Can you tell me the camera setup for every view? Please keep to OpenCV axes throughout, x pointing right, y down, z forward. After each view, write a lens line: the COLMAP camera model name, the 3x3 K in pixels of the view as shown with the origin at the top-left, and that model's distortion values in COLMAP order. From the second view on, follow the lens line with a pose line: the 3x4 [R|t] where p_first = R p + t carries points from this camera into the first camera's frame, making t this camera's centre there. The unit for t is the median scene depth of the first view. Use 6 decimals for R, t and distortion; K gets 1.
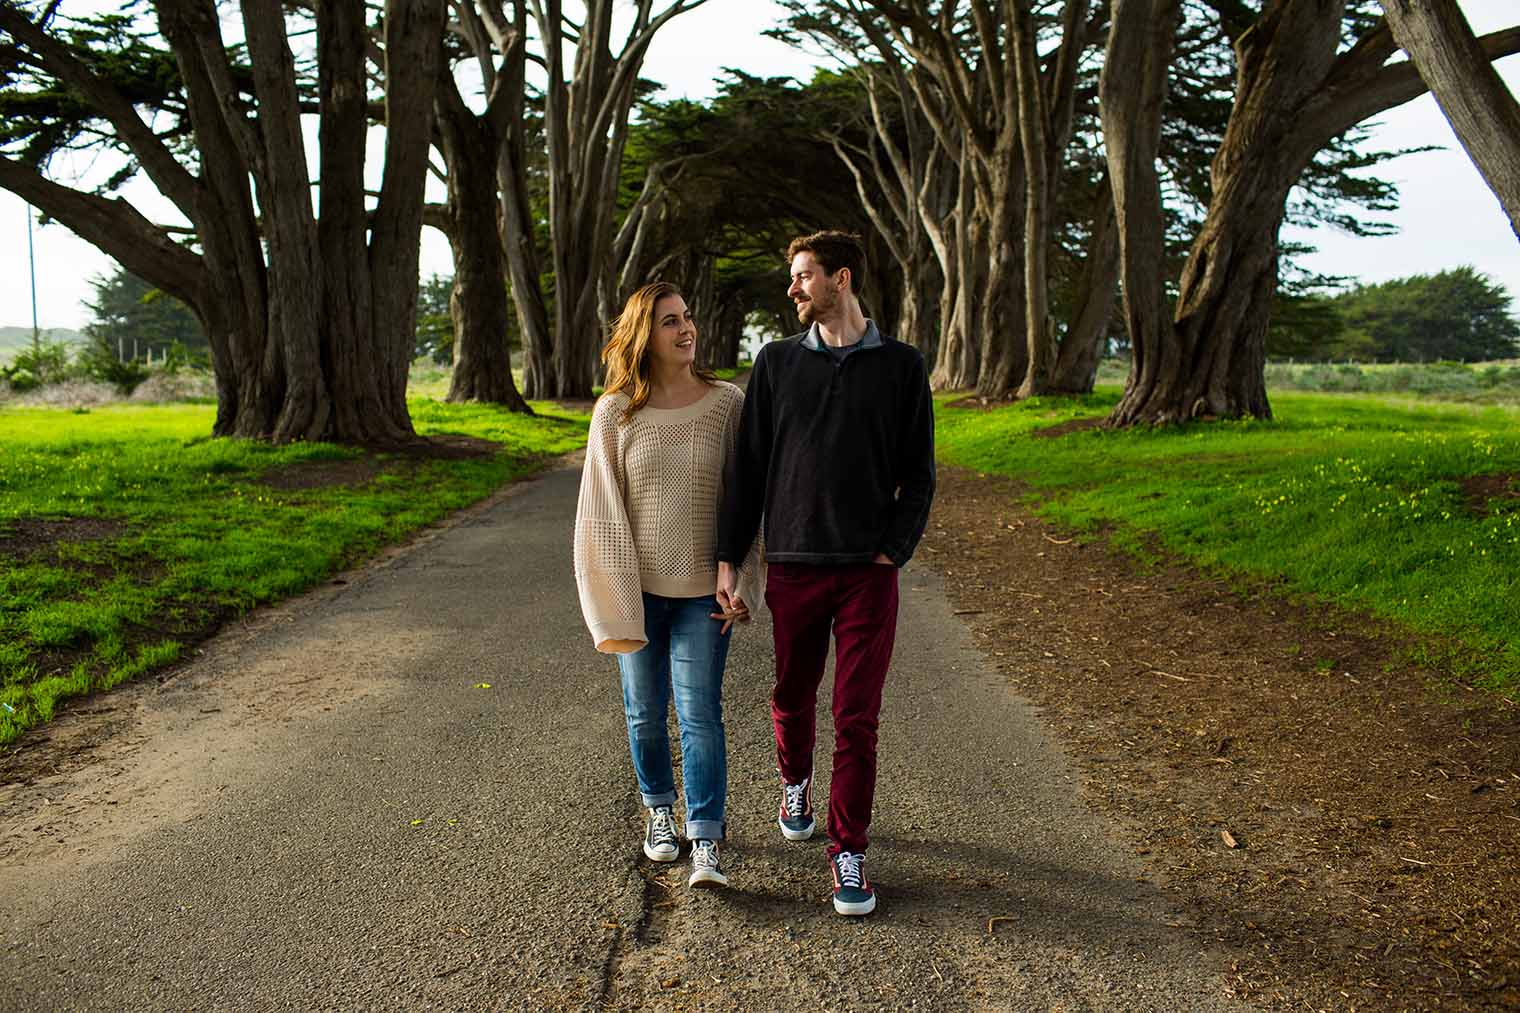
lens RADIAL K [[2174.6, 0, 756.8], [0, 2174.6, 527.6], [0, 0, 1]] dist [-0.134926, 0.146098]
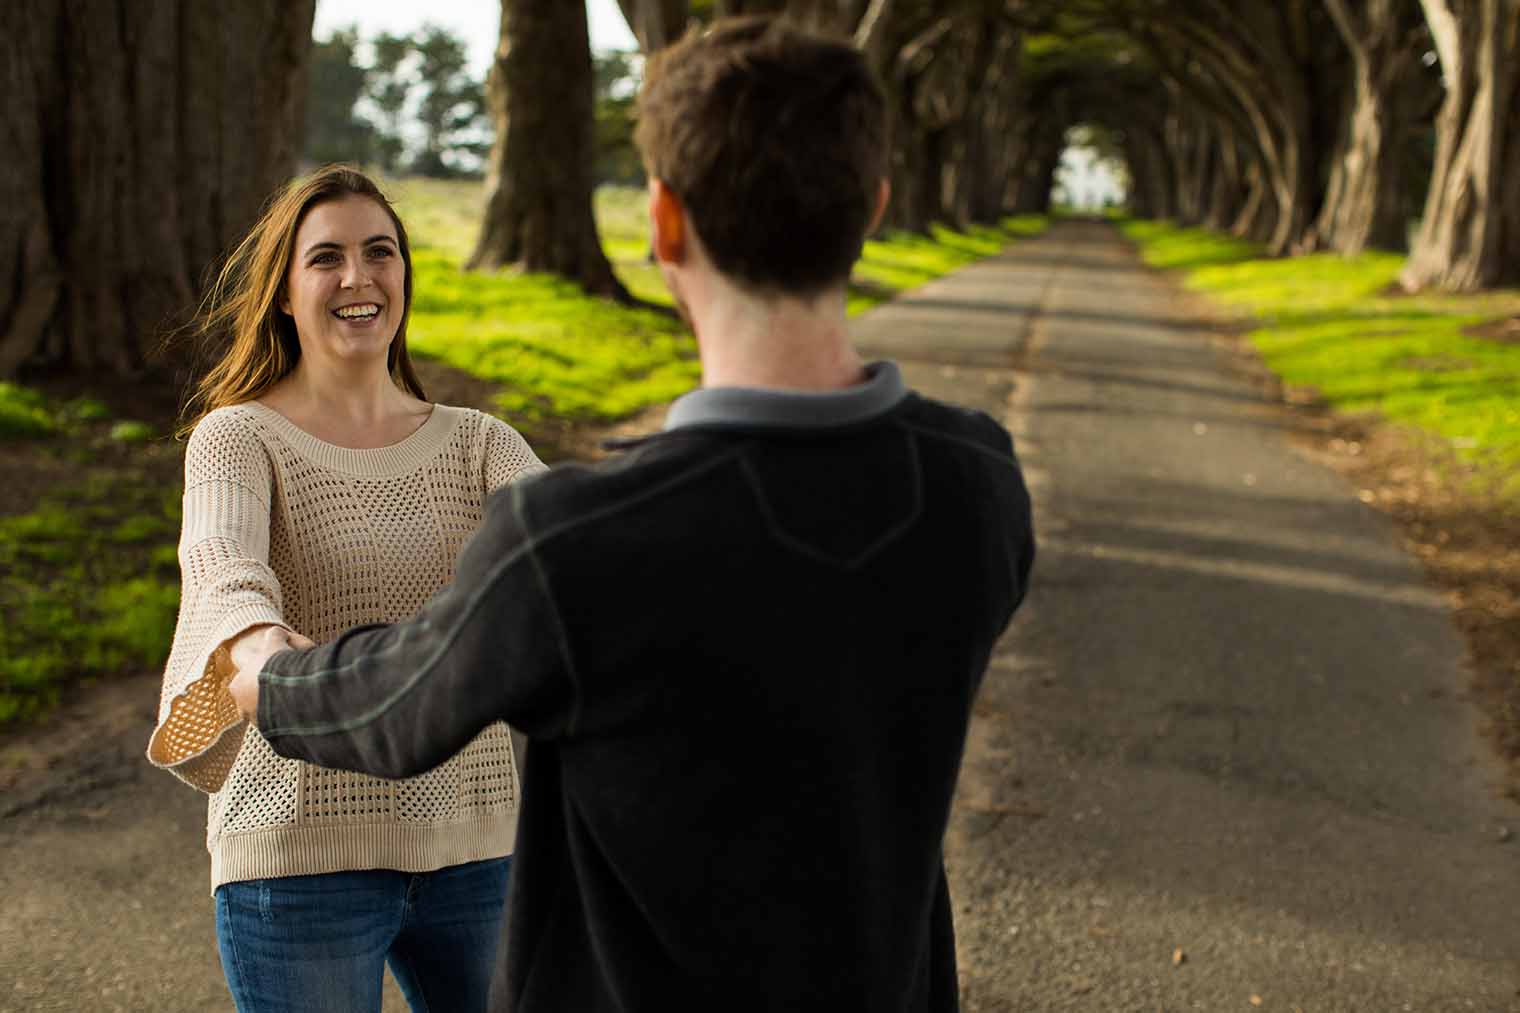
lens RADIAL K [[2361.8, 0, 734.7], [0, 2361.8, 508.4], [0, 0, 1]] dist [-0.172993, 0.248701]
pose [[0.988438, 0.067078, -0.135981, -0.001455], [-0.058535, 0.996109, 0.065885, -0.035927], [0.139871, -0.057163, 0.988518, 0.393863]]
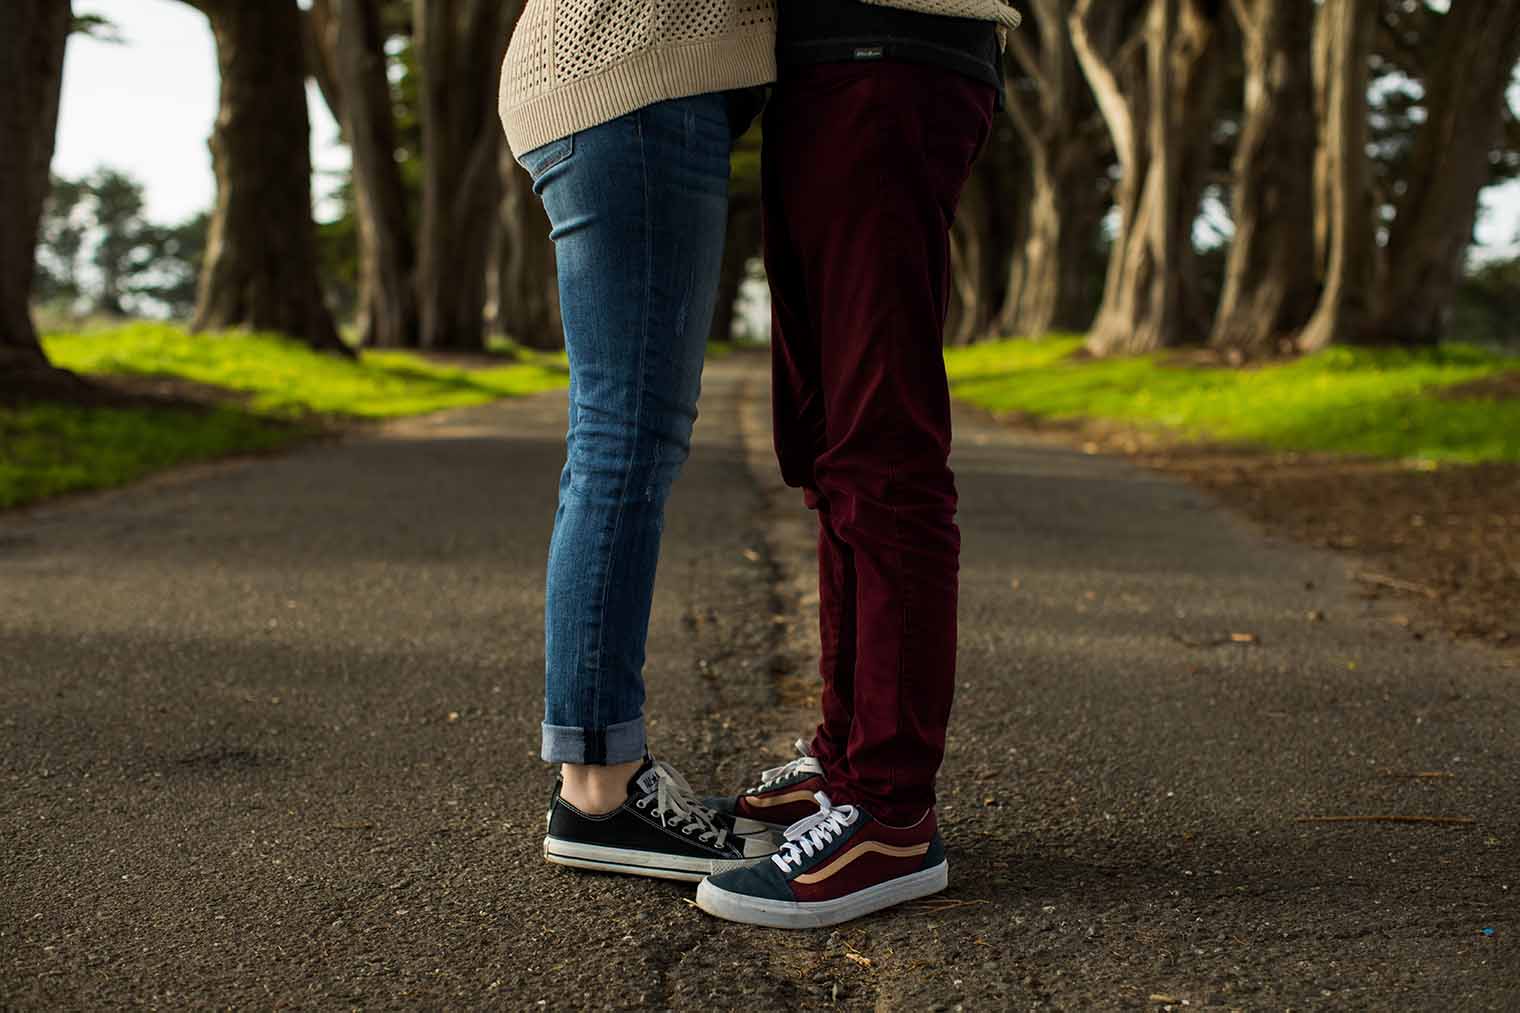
lens RADIAL K [[2420.8, 0, 765.6], [0, 2420.8, 616.8], [0, 0, 1]] dist [-0.176028, 0.195931]
pose [[0.999497, 0.025478, 0.018864, -0.013535], [-0.025613, 0.999648, 0.006960, 0.002073], [-0.018680, -0.007440, 0.999798, 0.367771]]
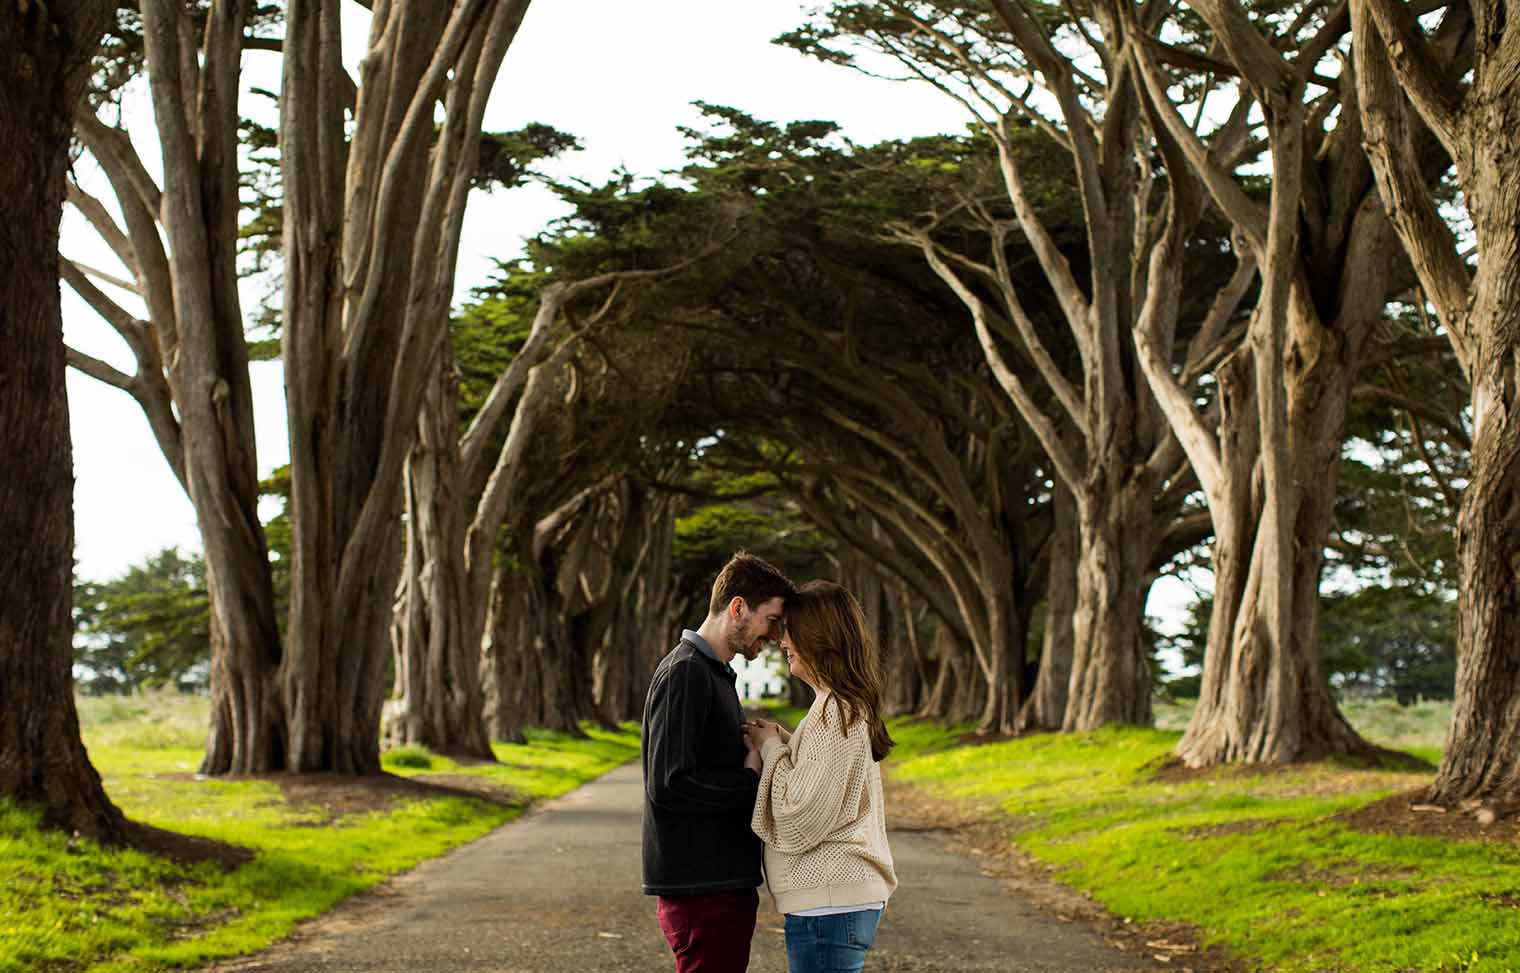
lens RADIAL K [[1925.2, 0, 760.0], [0, 1925.2, 486.5], [0, 0, 1]] dist [-0.118149, 0.065851]
pose [[0.999500, 0.016601, 0.026916, -0.012459], [-0.011239, 0.982042, -0.188327, -0.044015], [-0.029560, 0.187931, 0.981737, 0.605462]]
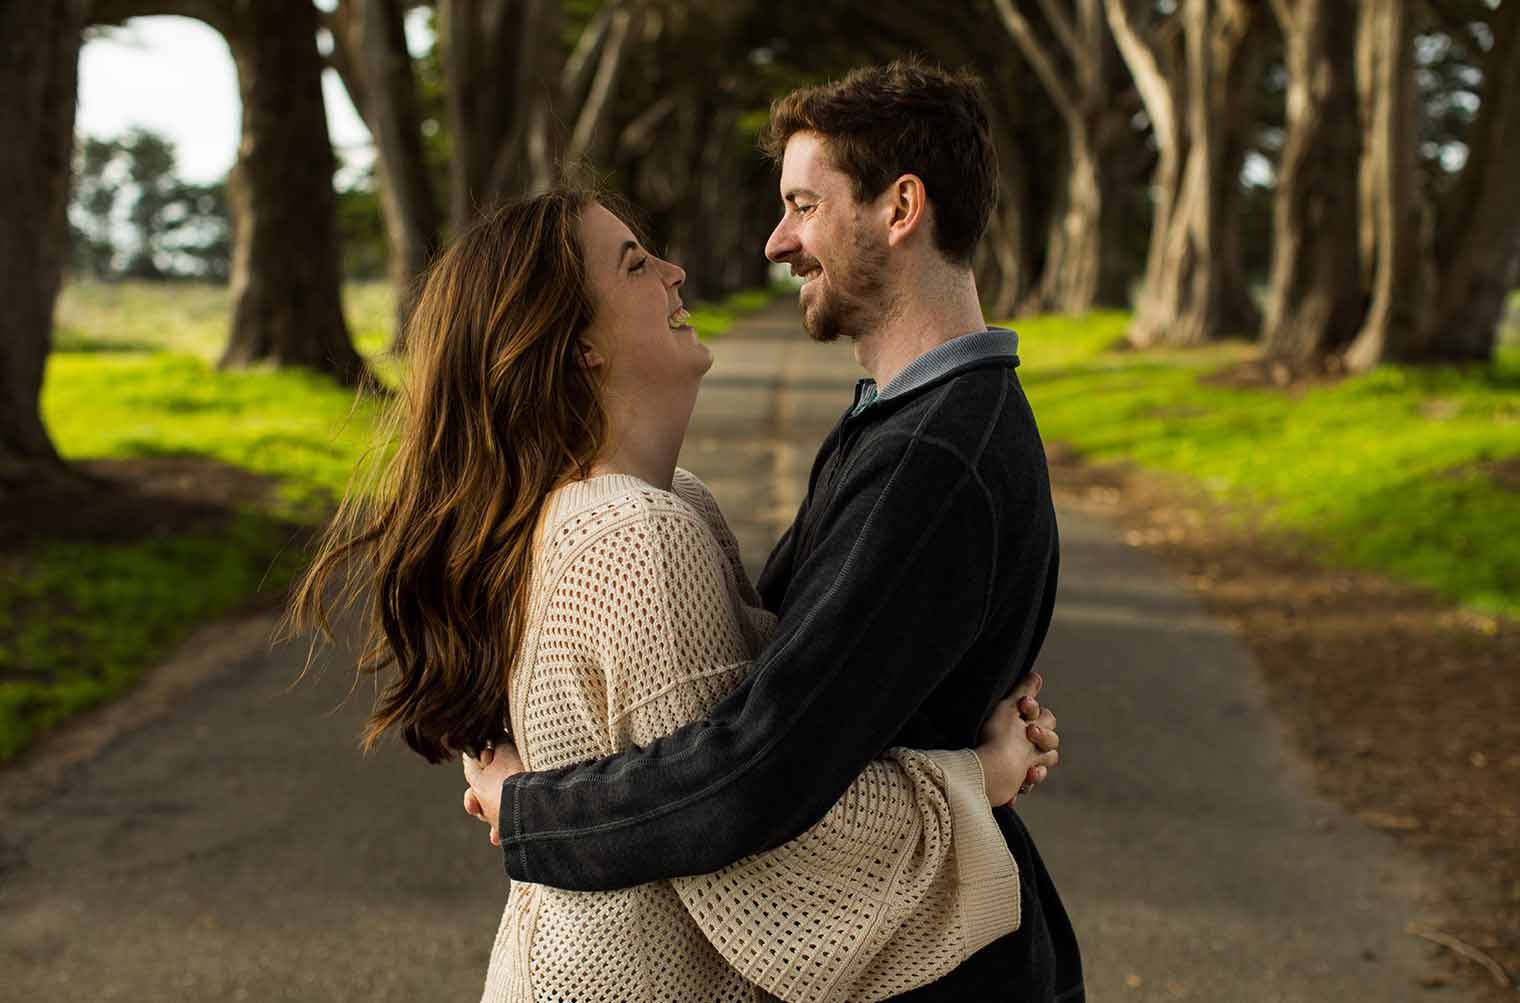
lens RADIAL K [[2403.0, 0, 760.0], [0, 2403.0, 501.5], [0, 0, 1]] dist [-0.146741, 0.099511]
pose [[0.999962, 0.007812, -0.003861, -0.011795], [-0.007732, 0.999761, 0.020451, -0.033438], [0.004020, -0.020420, 0.999783, 0.379264]]
